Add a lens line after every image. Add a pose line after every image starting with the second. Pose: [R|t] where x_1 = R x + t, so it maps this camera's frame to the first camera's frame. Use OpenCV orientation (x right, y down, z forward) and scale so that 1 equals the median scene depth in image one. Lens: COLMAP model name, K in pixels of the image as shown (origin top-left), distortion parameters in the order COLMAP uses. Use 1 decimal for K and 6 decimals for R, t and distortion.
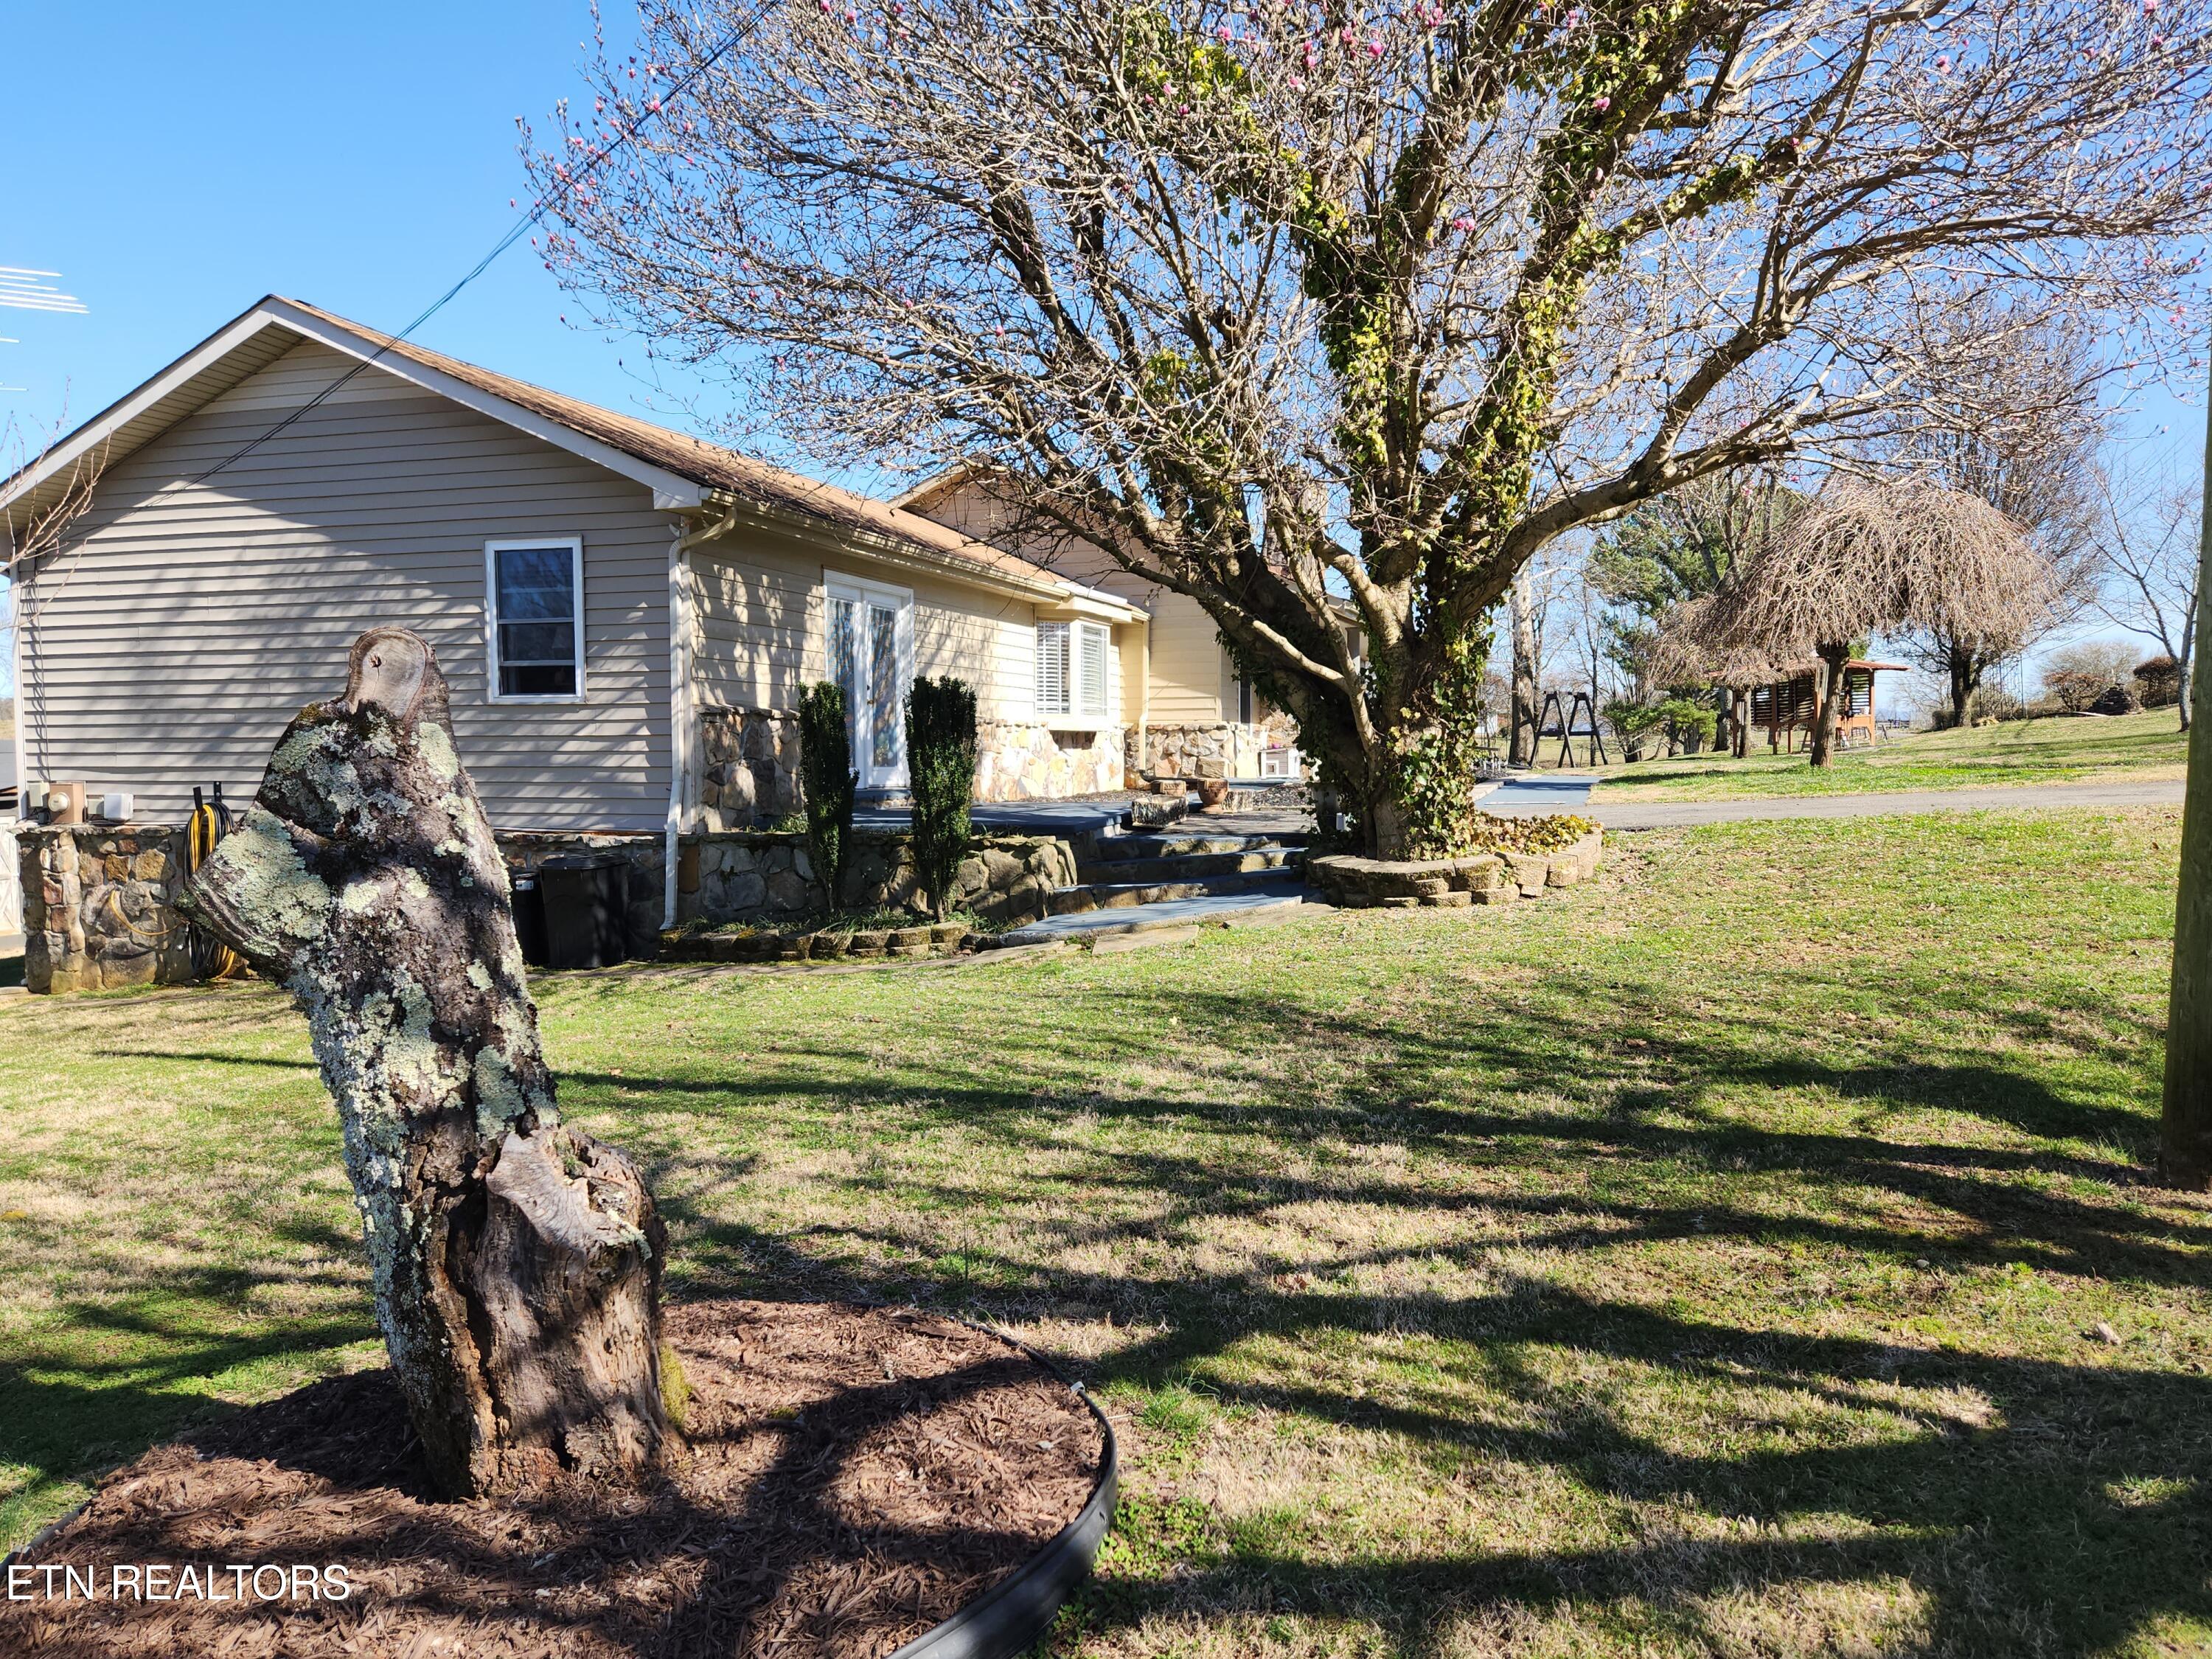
lens RADIAL K [[1496.4, 0, 1099.4], [0, 1496.4, 851.4], [0, 0, 1]] dist [0.025946, -0.053046]
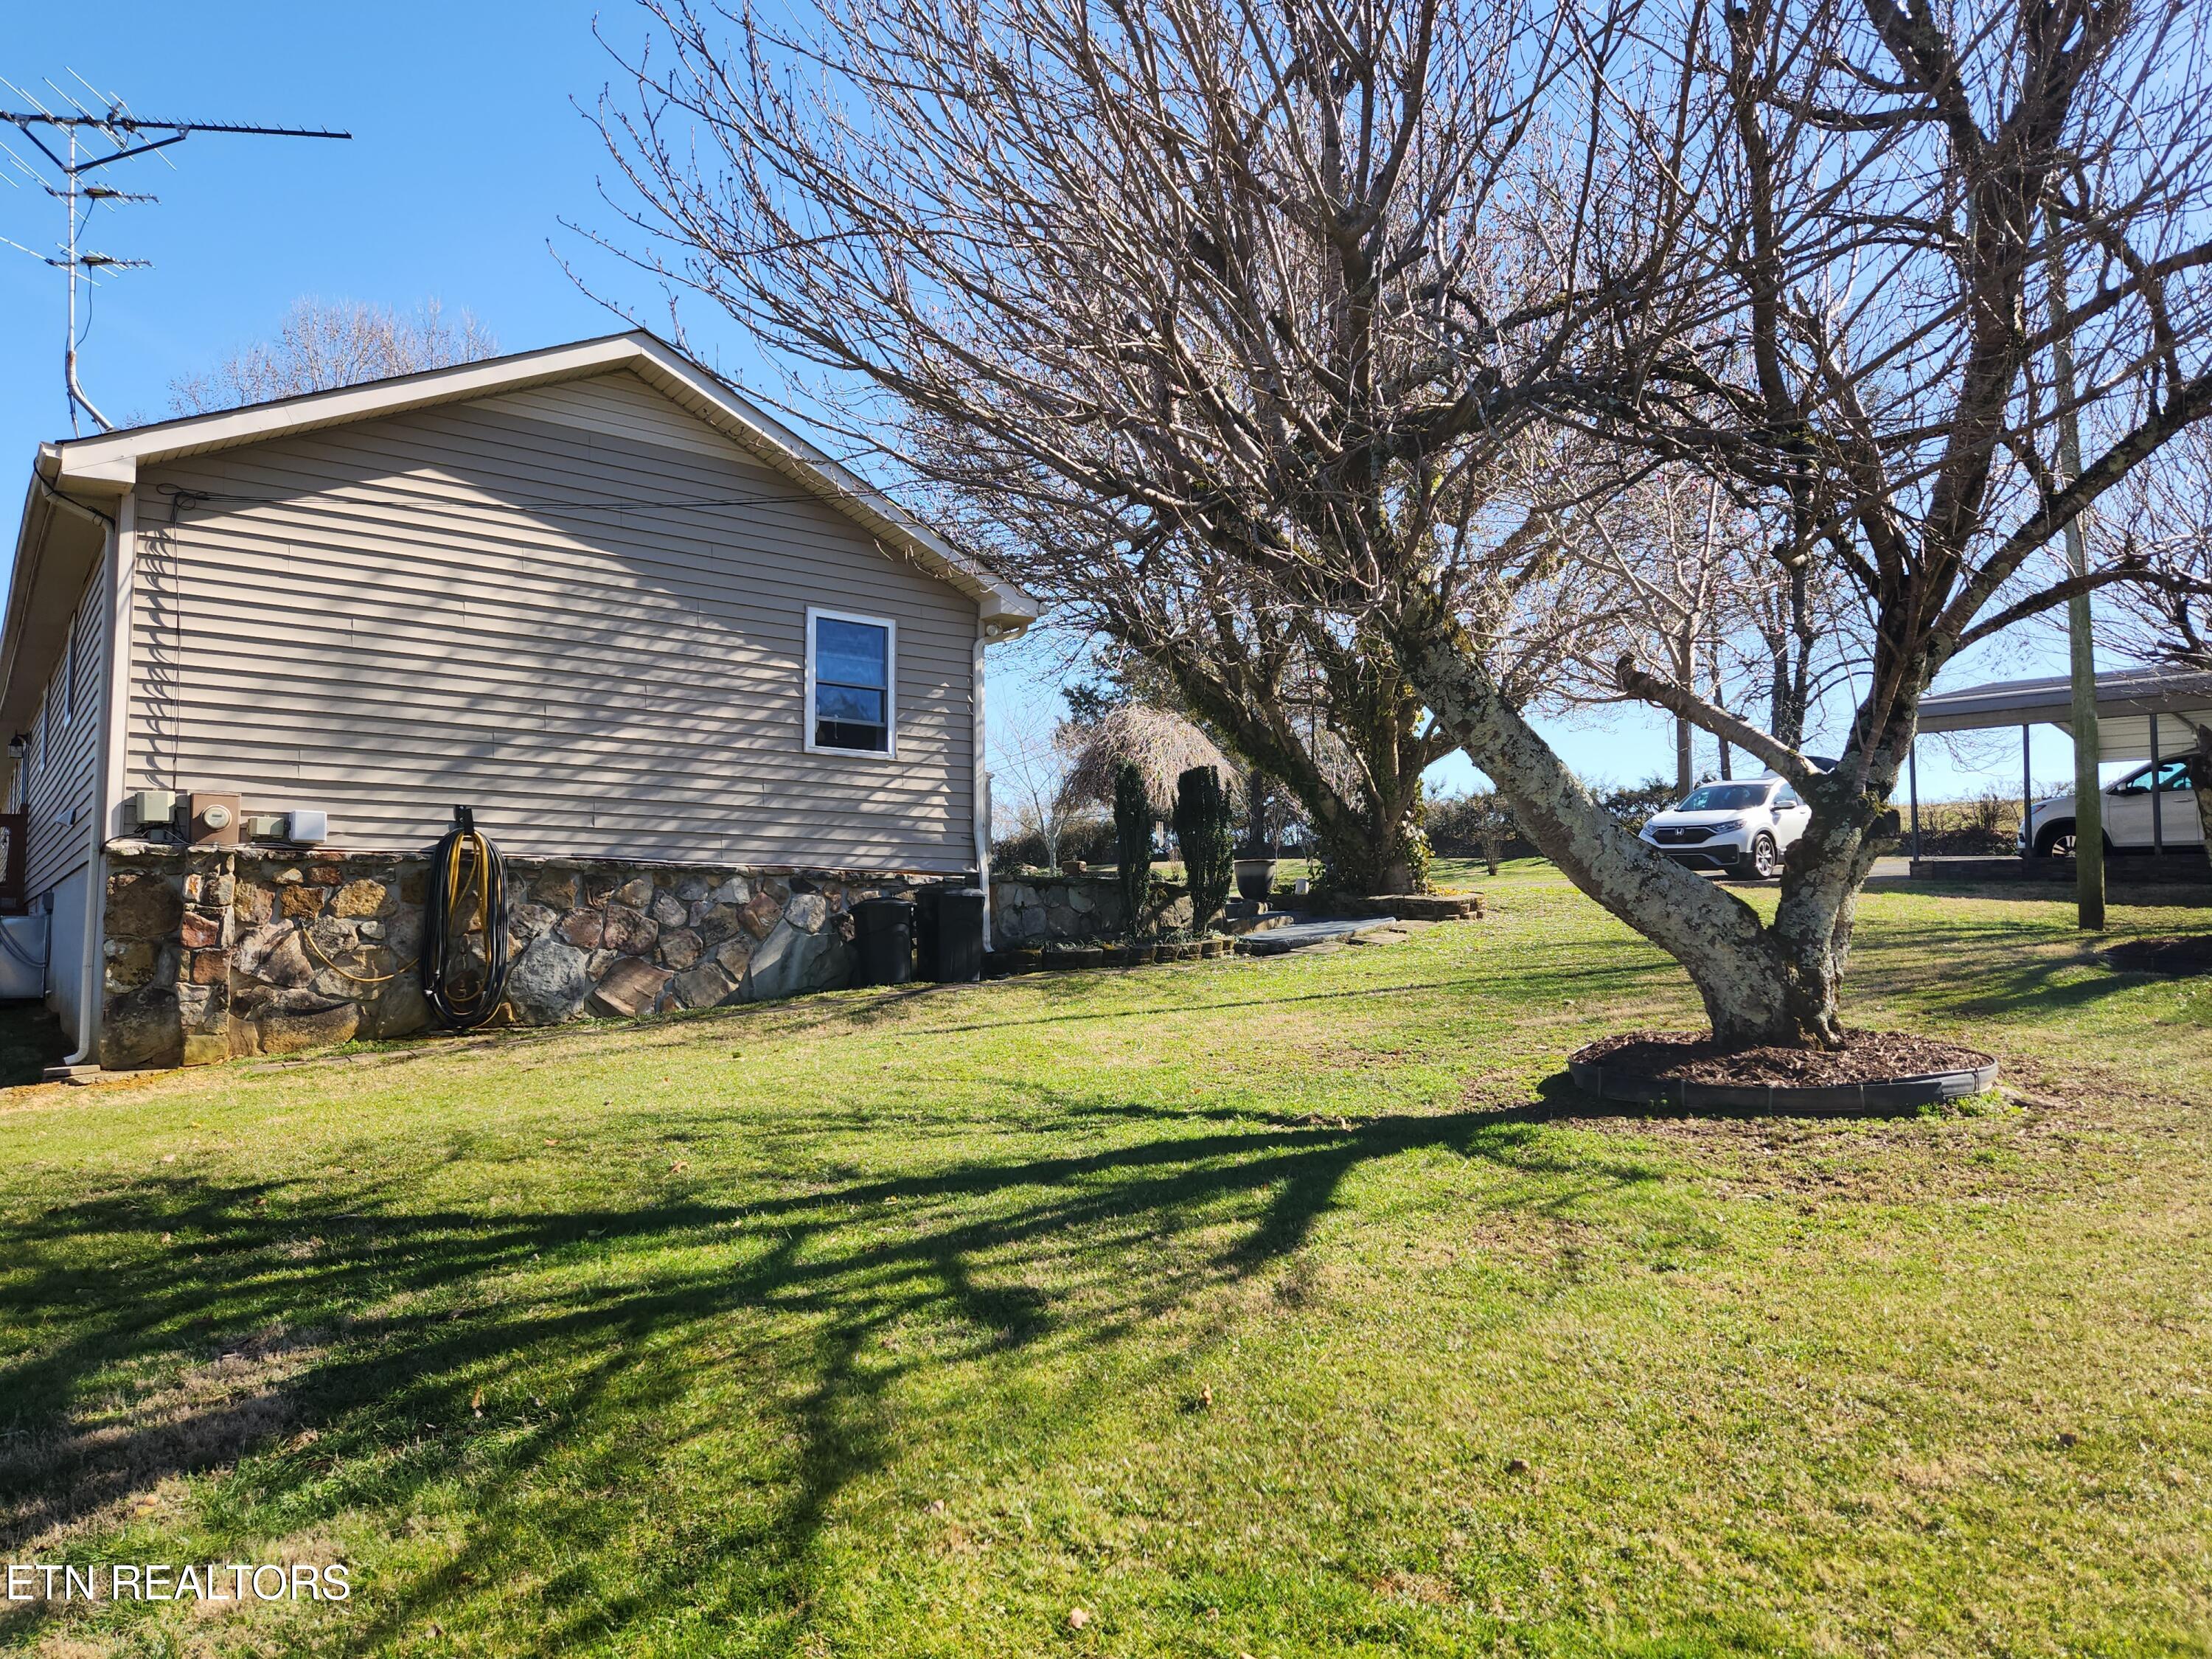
lens RADIAL K [[1496.4, 0, 1099.4], [0, 1496.4, 851.4], [0, 0, 1]] dist [0.025946, -0.053046]
pose [[0.628342, 0.051669, 0.776219, -1.118461], [0.037037, 0.994674, -0.096191, 0.086106], [-0.777055, 0.089189, 0.623082, 0.164315]]
